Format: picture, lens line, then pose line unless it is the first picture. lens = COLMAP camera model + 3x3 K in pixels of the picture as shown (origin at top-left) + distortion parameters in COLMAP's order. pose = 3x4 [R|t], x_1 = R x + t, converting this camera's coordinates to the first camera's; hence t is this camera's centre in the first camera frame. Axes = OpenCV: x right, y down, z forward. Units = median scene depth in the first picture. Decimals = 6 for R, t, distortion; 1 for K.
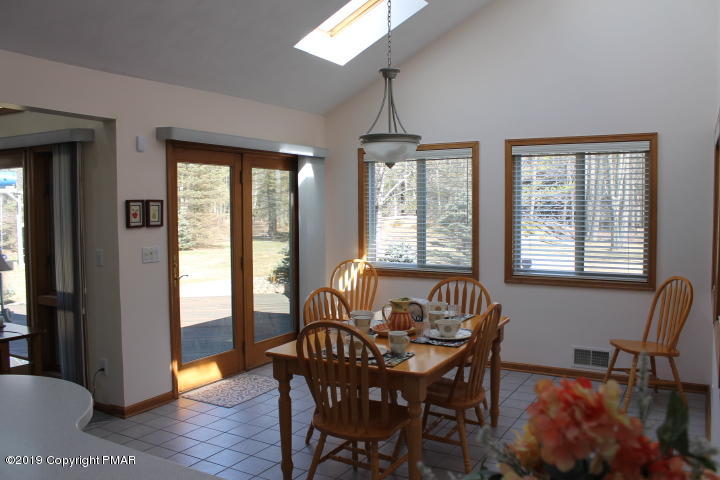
lens RADIAL K [[603.6, 0, 358.8], [0, 603.6, 238.8], [0, 0, 1]] dist [-0.101870, 0.021881]
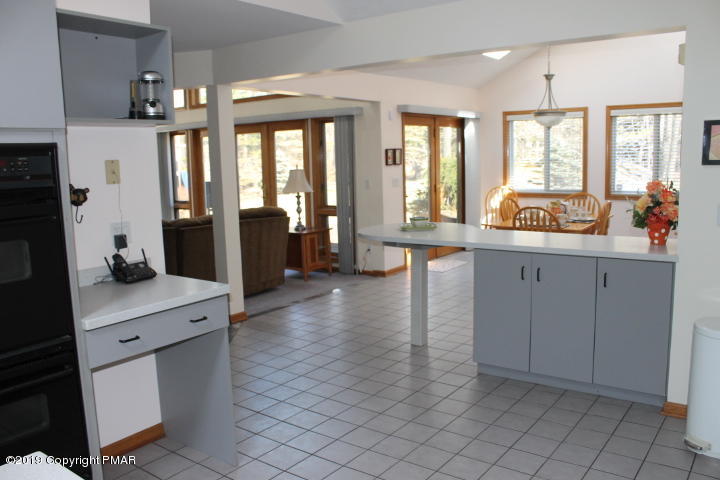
lens RADIAL K [[603.6, 0, 357.8], [0, 603.6, 239.1], [0, 0, 1]] dist [-0.101870, 0.021881]
pose [[0.993753, -0.003670, -0.111537, -0.218779], [0.013768, 0.995856, 0.089898, 0.028575], [0.110745, -0.090872, 0.989686, -0.590665]]
